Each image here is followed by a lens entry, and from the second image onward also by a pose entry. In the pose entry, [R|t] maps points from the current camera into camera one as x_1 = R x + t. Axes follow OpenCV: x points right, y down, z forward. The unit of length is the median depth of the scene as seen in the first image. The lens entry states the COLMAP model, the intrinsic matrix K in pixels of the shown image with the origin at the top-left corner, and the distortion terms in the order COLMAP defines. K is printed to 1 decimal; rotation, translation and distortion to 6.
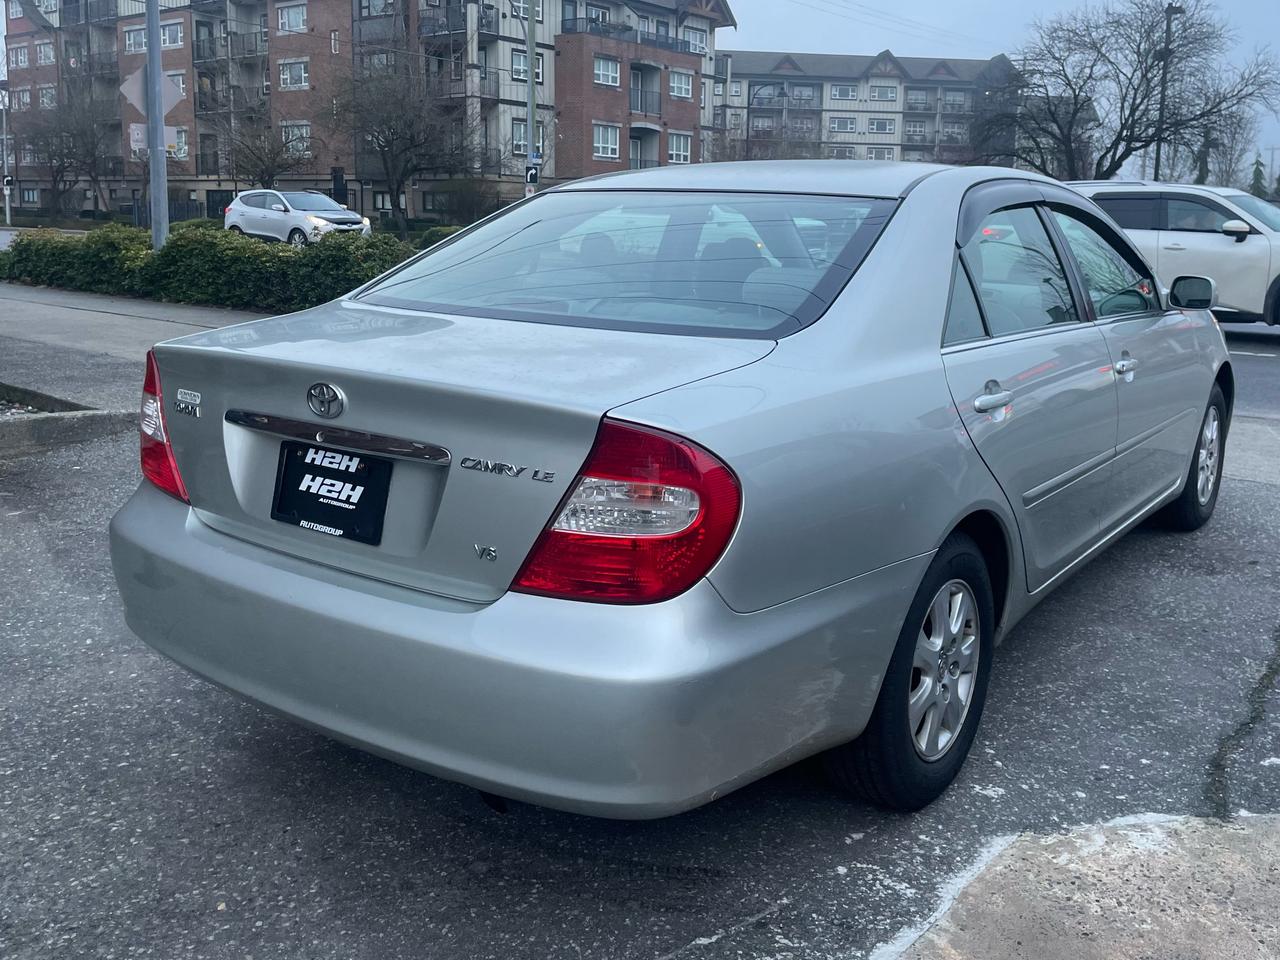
lens RADIAL K [[1075.0, 0, 640.0], [0, 1075.0, 480.0], [0, 0, 1]] dist [0.013390, -0.007858]
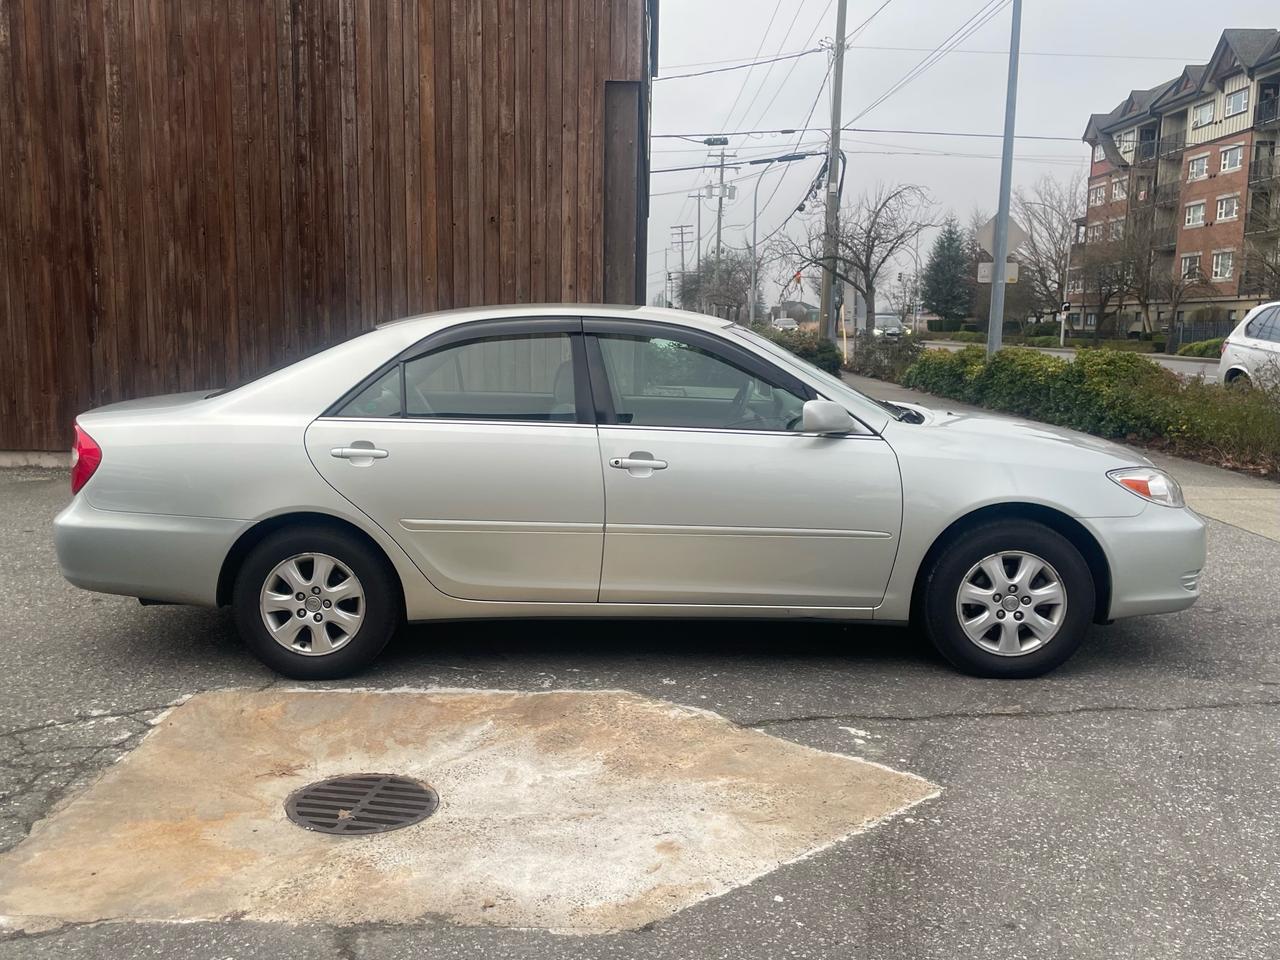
lens RADIAL K [[1075.0, 0, 640.0], [0, 1075.0, 480.0], [0, 0, 1]] dist [0.013390, -0.007858]
pose [[0.627851, 0.099216, -0.771984, 1.372767], [-0.182080, 0.983043, -0.021743, 0.030008], [0.756736, 0.154214, 0.635270, -0.097798]]
